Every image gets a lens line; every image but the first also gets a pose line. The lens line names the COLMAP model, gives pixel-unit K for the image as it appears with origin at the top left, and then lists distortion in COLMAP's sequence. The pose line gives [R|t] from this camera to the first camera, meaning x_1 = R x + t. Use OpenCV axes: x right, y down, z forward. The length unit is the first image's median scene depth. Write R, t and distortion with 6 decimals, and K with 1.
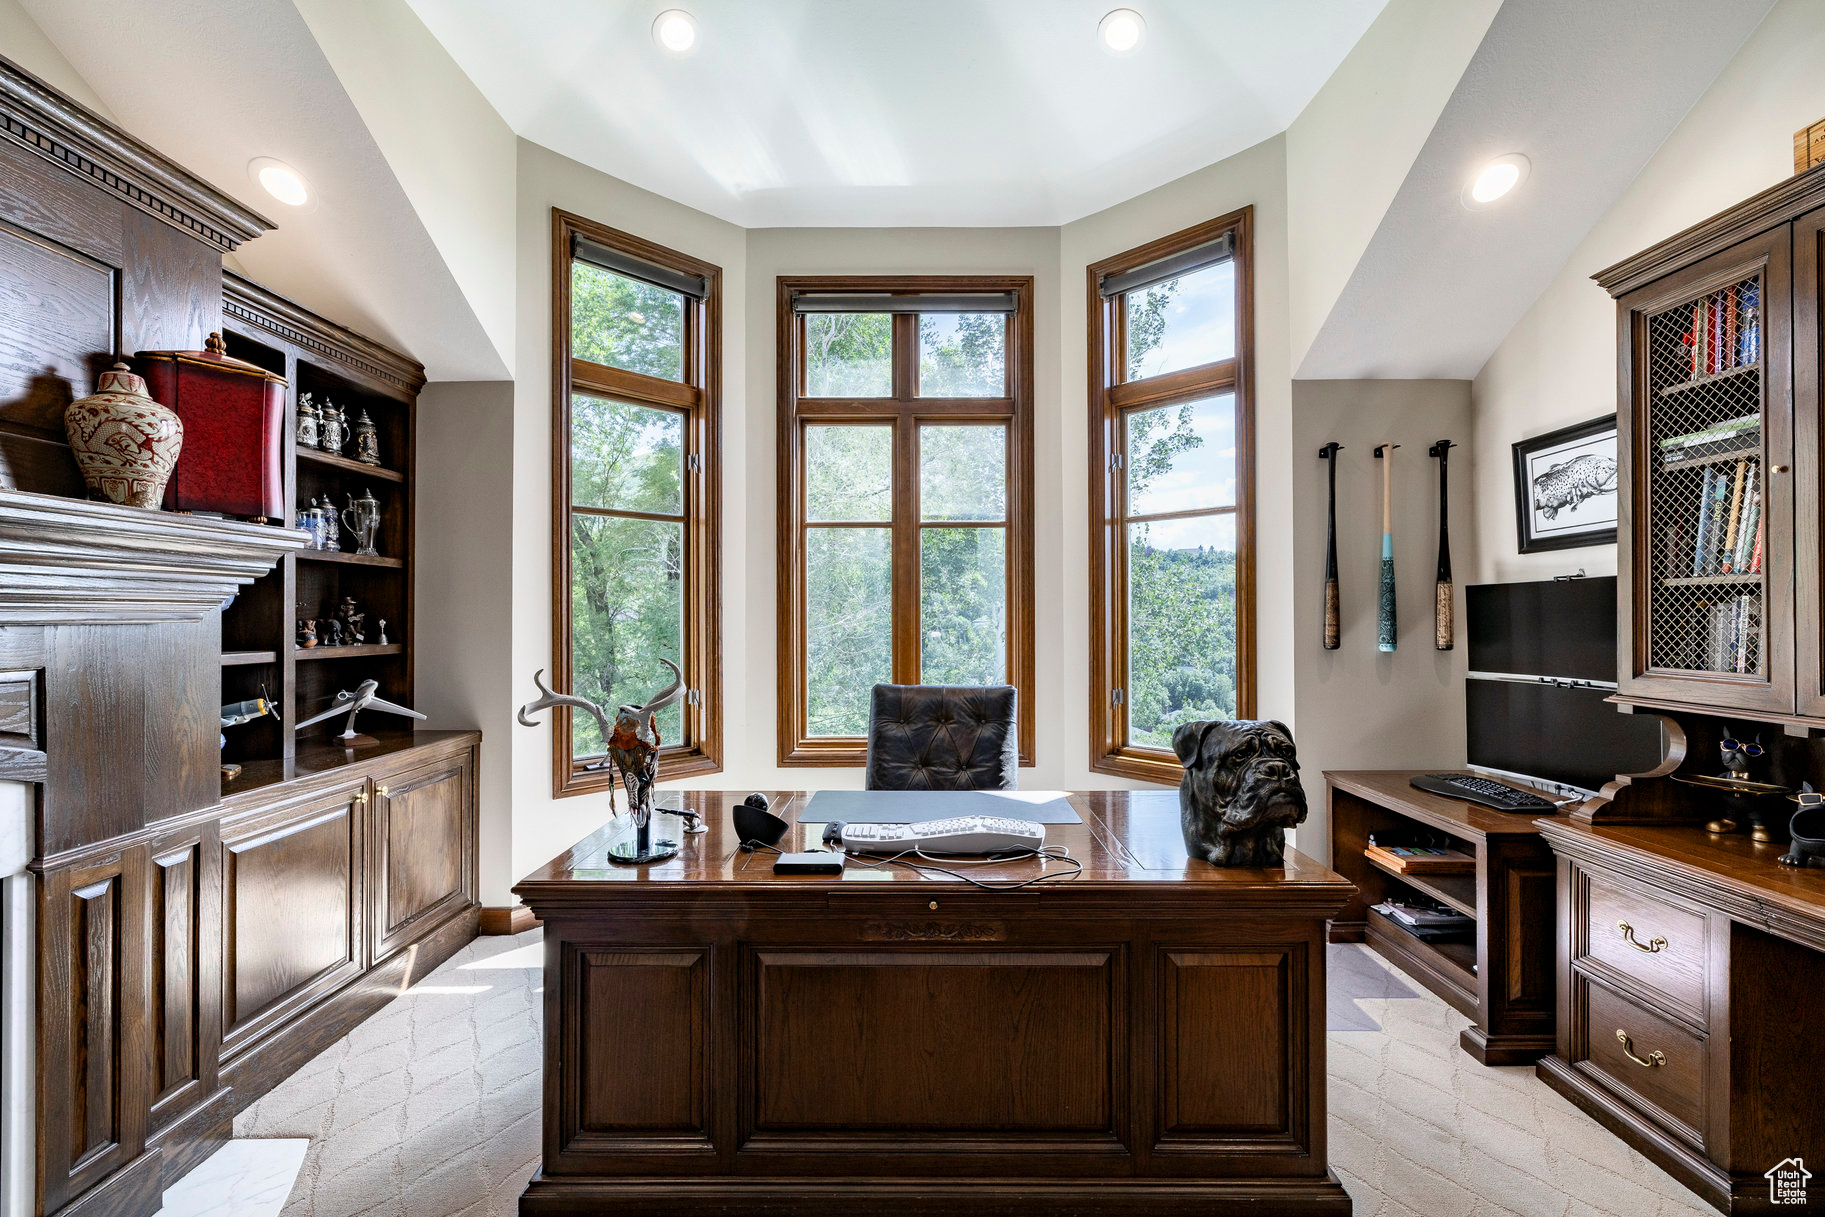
lens RADIAL K [[786.9, 0, 914.7], [0, 786.9, 607.5], [0, 0, 1]] dist [0.000702, -0.000122]
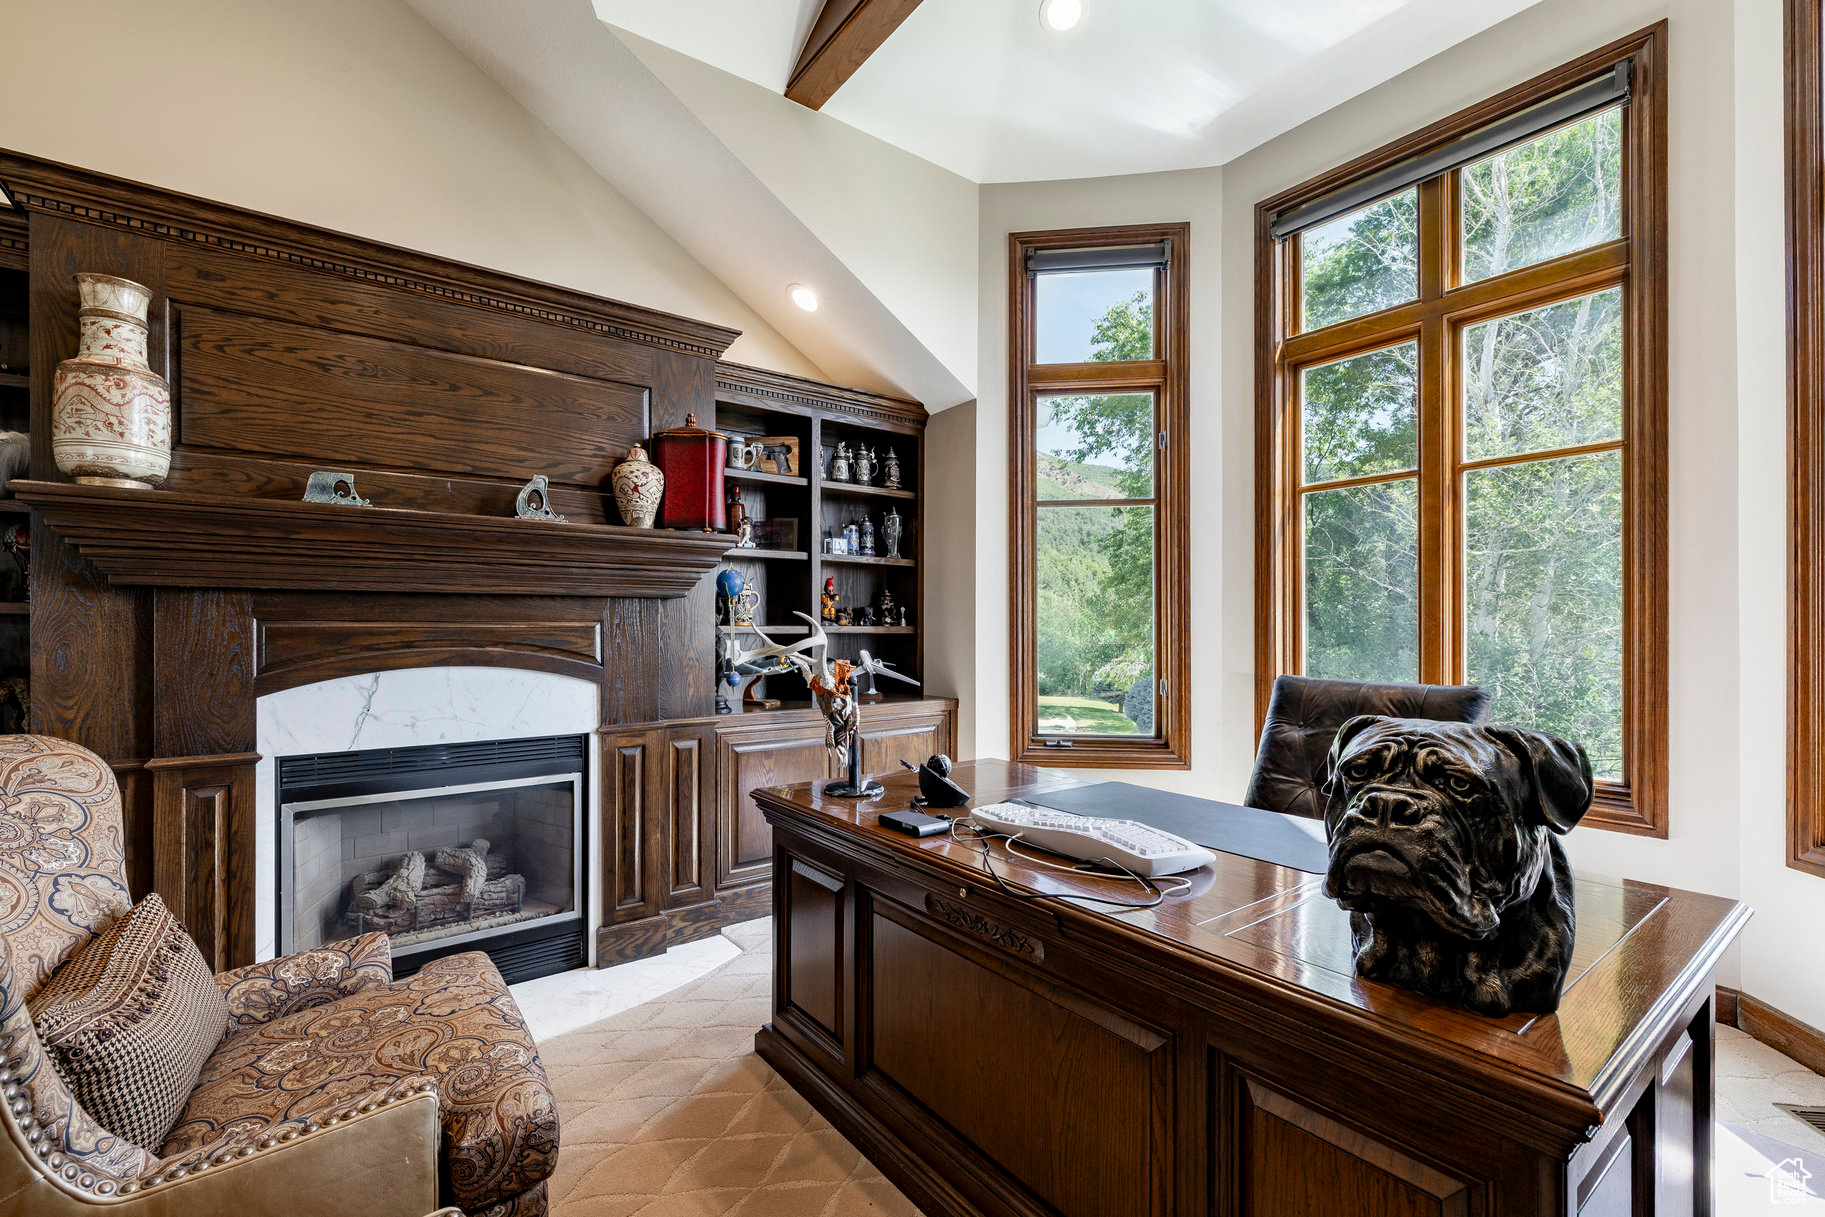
lens RADIAL K [[786.9, 0, 913.9], [0, 786.9, 626.3], [0, 0, 1]] dist [0.000702, -0.000122]
pose [[0.603690, -0.002848, -0.797214, 0.366387], [0.008234, 0.999963, 0.002663, 0.043869], [0.797177, -0.008172, 0.603691, 0.233549]]
